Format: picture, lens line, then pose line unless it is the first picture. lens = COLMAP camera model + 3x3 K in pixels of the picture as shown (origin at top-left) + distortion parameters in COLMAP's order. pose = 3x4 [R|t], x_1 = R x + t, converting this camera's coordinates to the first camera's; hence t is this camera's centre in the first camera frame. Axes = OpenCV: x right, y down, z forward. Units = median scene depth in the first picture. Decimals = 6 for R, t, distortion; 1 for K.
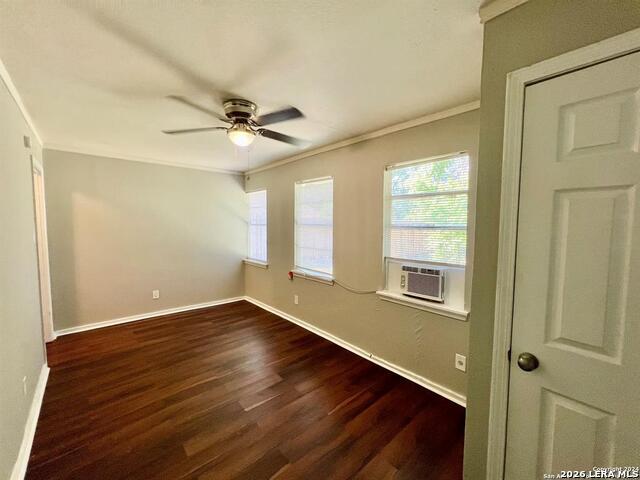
lens RADIAL K [[257.7, 0, 319.5], [0, 257.7, 238.1], [0, 0, 1]] dist [-0.002213, 0.000221]
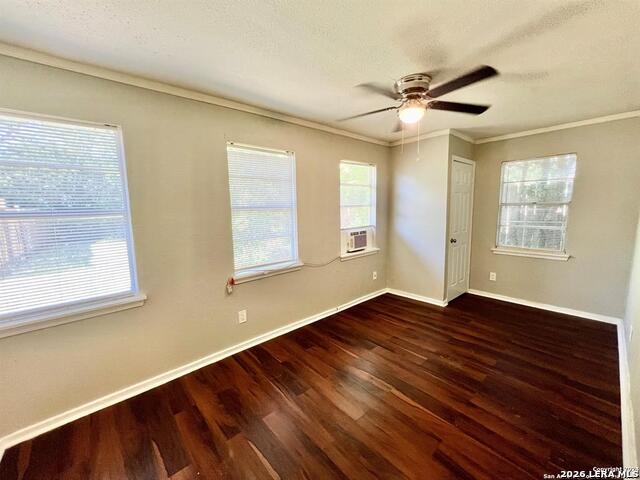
lens RADIAL K [[257.7, 0, 319.5], [0, 257.7, 238.1], [0, 0, 1]] dist [-0.002213, 0.000221]
pose [[0.011215, -0.127330, 0.991797, -1.140030], [0.080734, 0.988737, 0.126024, -0.061069], [-0.996673, 0.078658, 0.021369, 1.156973]]
